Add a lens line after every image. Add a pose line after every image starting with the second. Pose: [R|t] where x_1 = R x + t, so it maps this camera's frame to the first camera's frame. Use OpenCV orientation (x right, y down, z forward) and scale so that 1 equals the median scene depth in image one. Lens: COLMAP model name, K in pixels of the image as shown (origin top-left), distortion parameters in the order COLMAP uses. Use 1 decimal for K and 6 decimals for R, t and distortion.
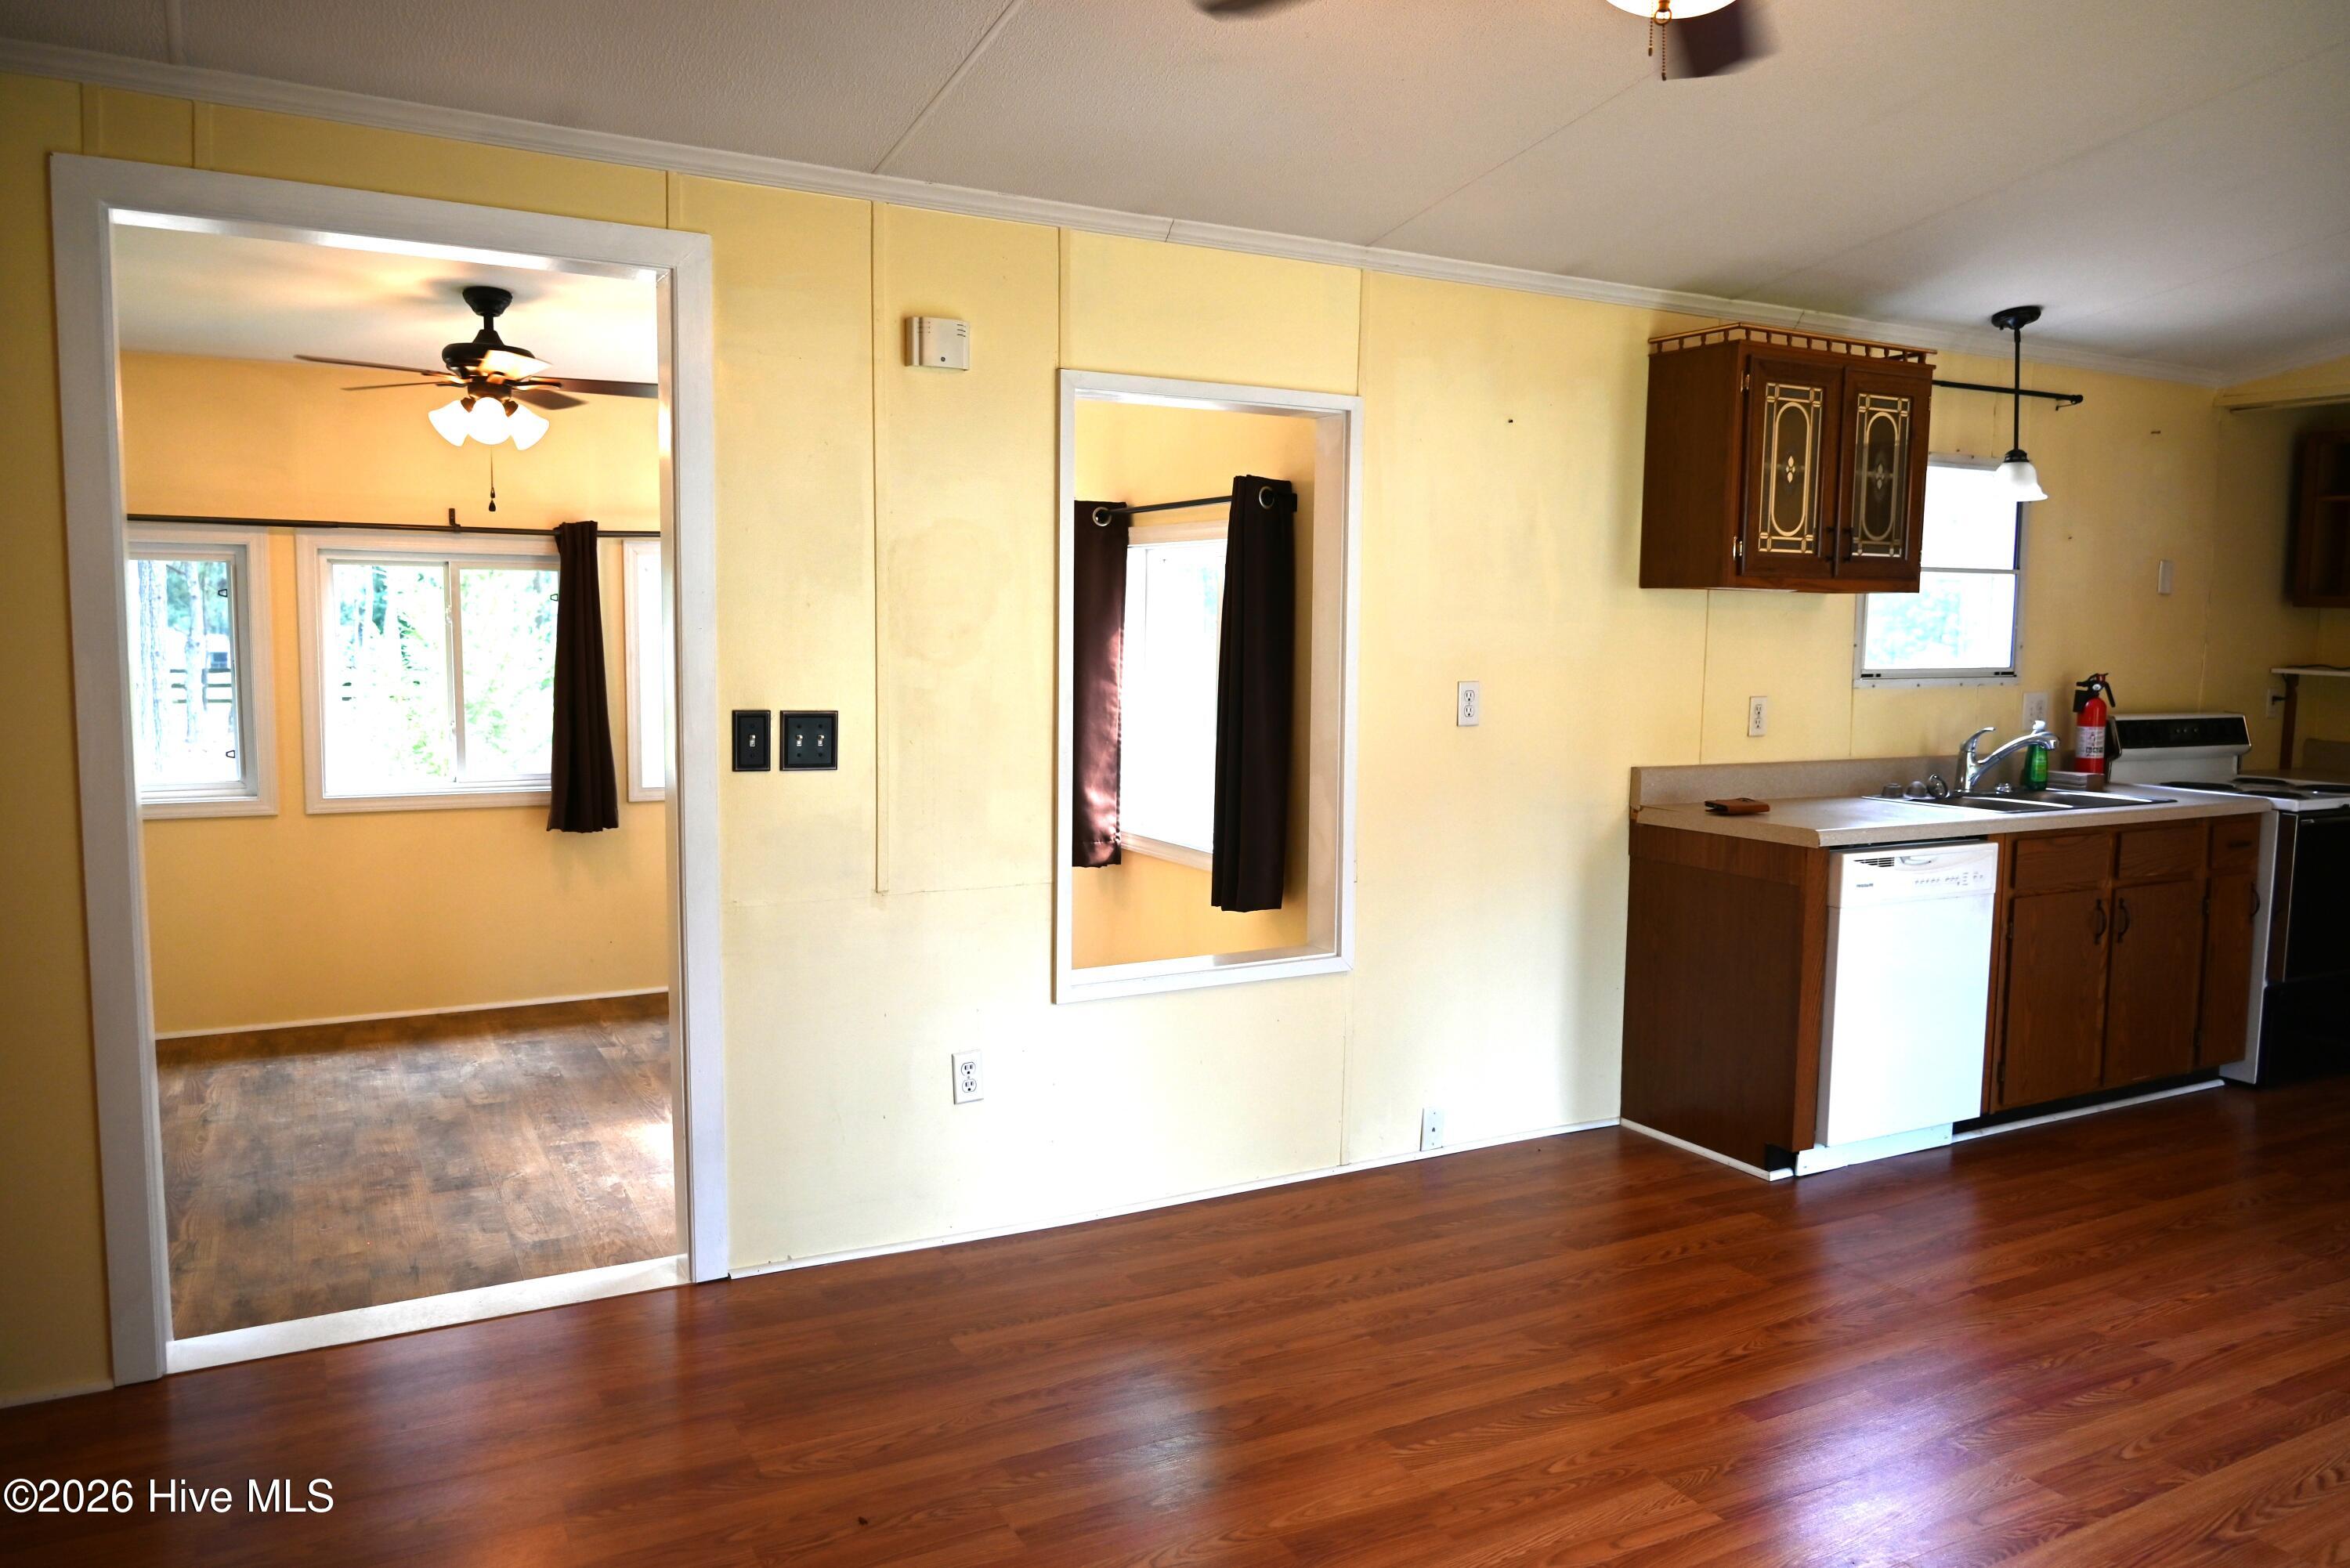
lens RADIAL K [[1666.4, 0, 1171.3], [0, 1666.4, 783.9], [0, 0, 1]] dist [0.006617, 0.001797]
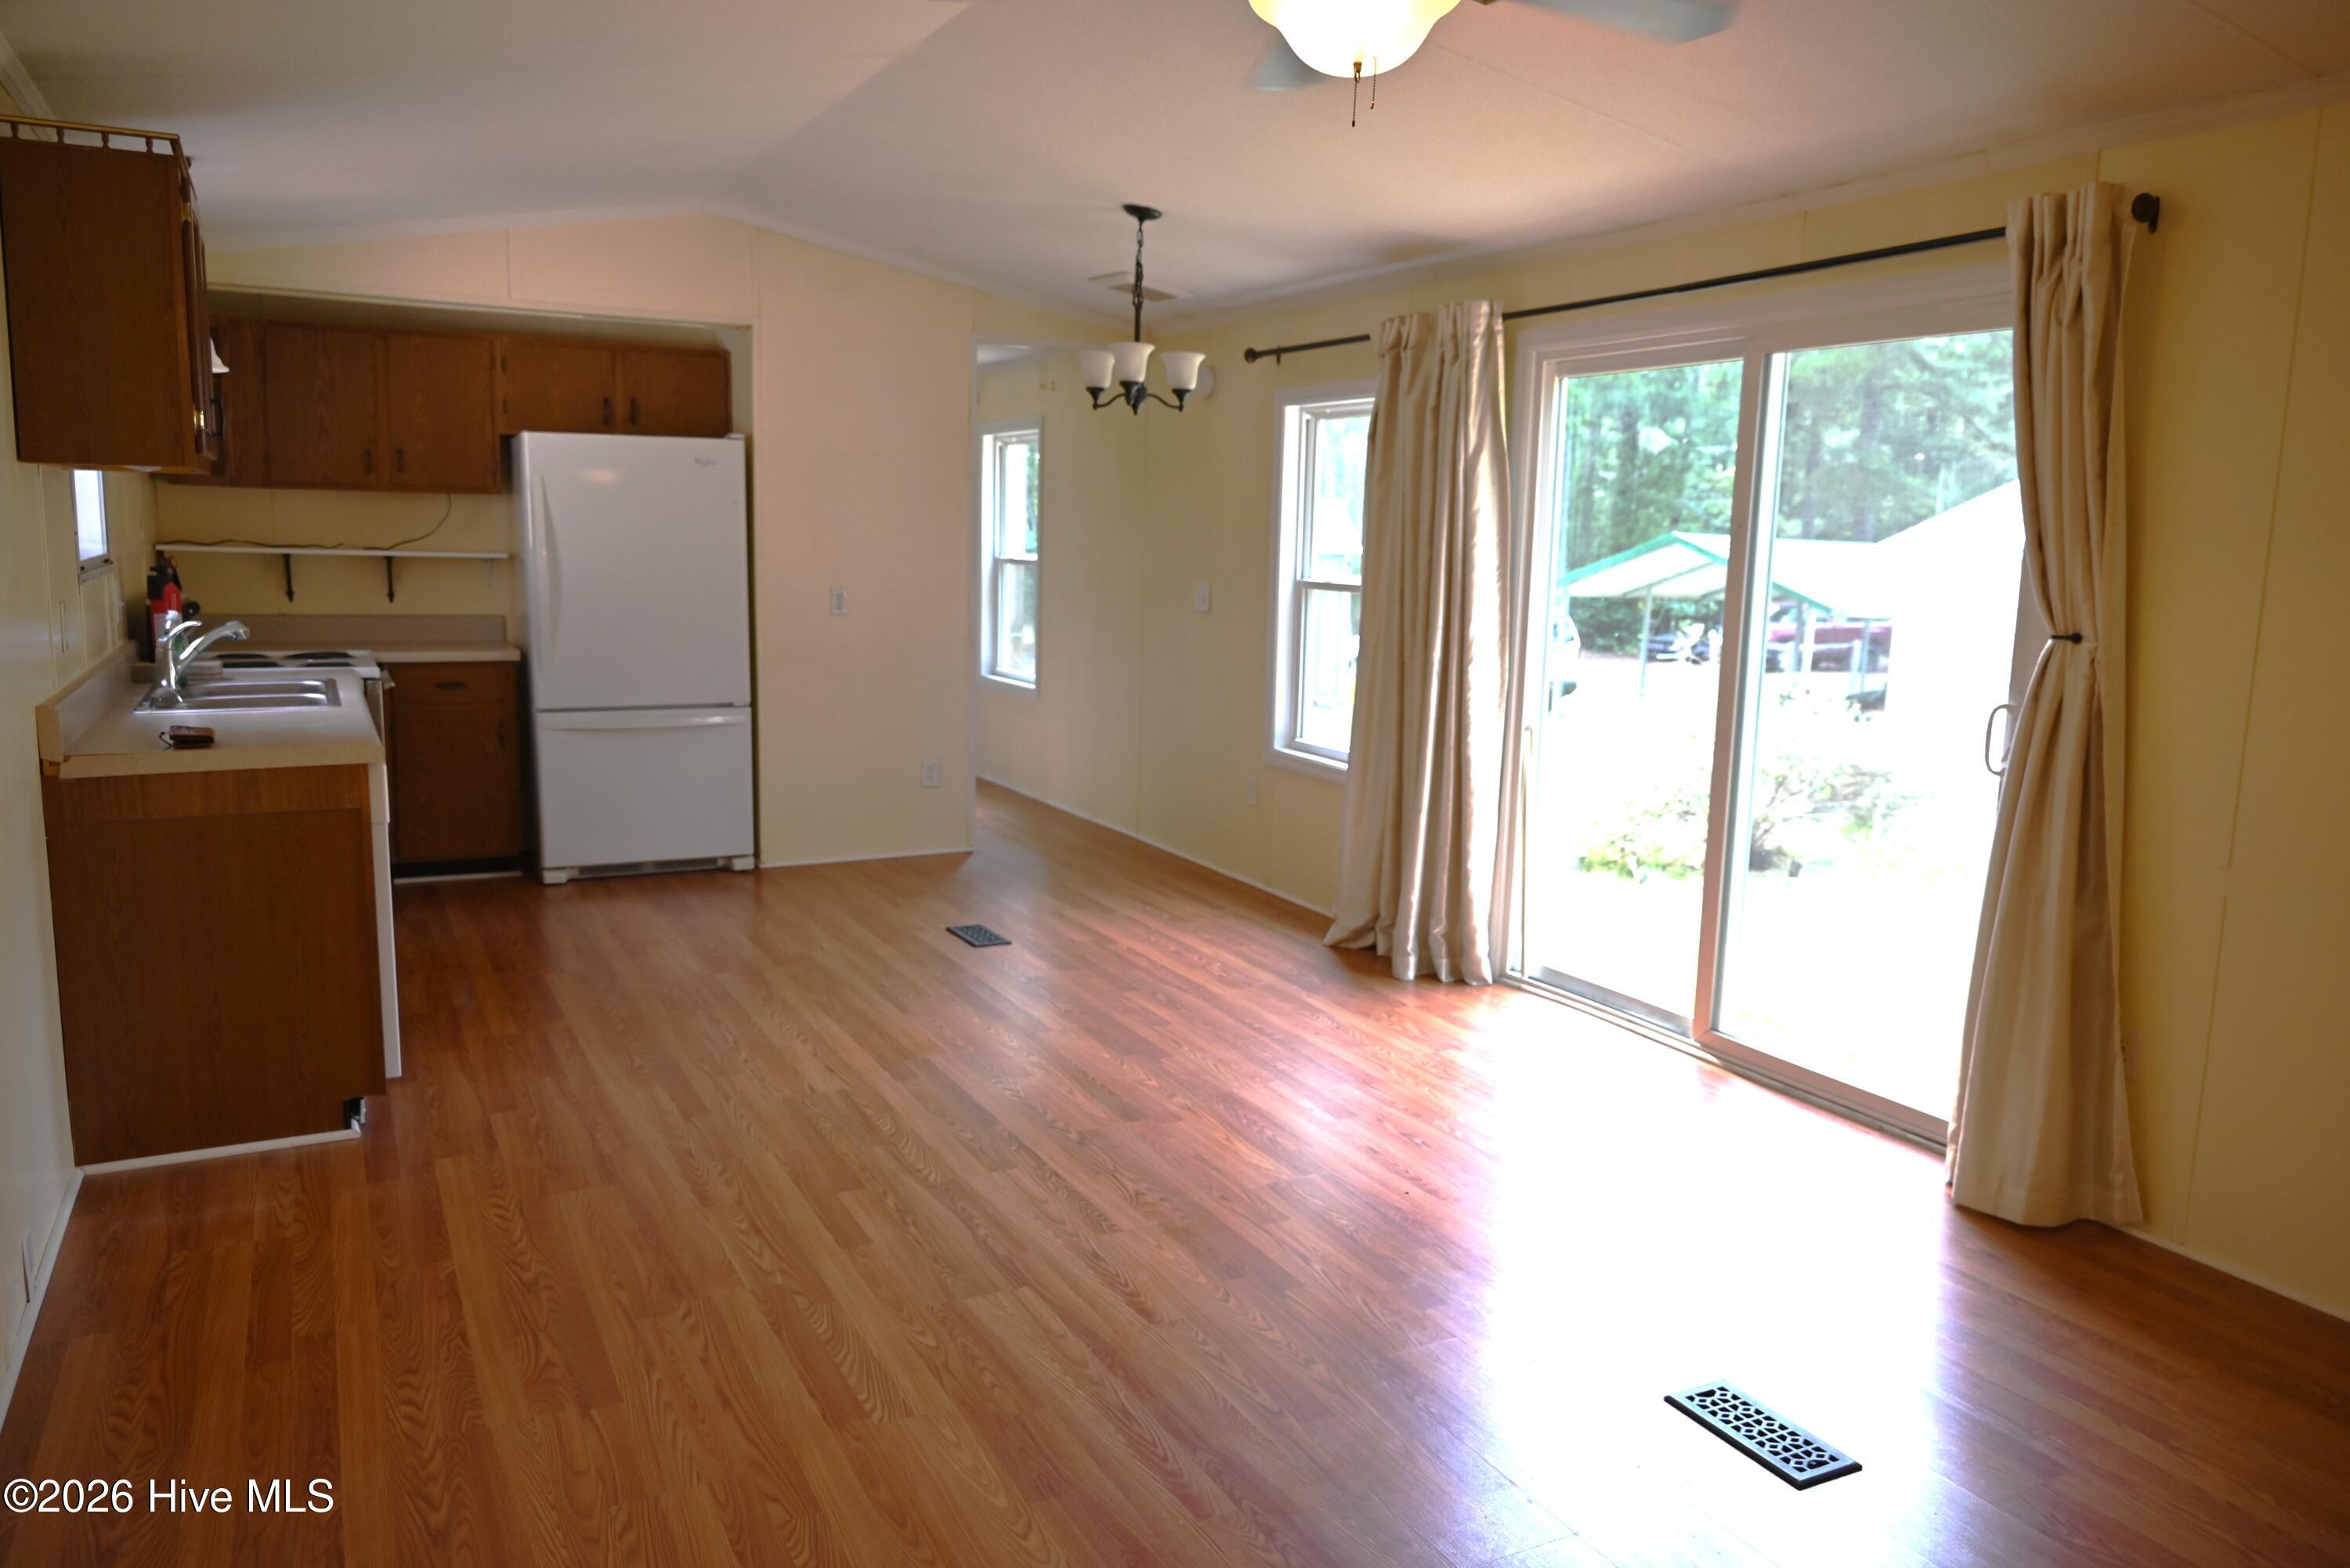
lens RADIAL K [[1666.4, 0, 1173.4], [0, 1666.4, 781.1], [0, 0, 1]] dist [0.006617, 0.001797]
pose [[0.018059, -0.162626, 0.986523, -0.663163], [0.076811, 0.983993, 0.160802, -0.084916], [-0.996882, 0.072871, 0.030262, 0.698911]]
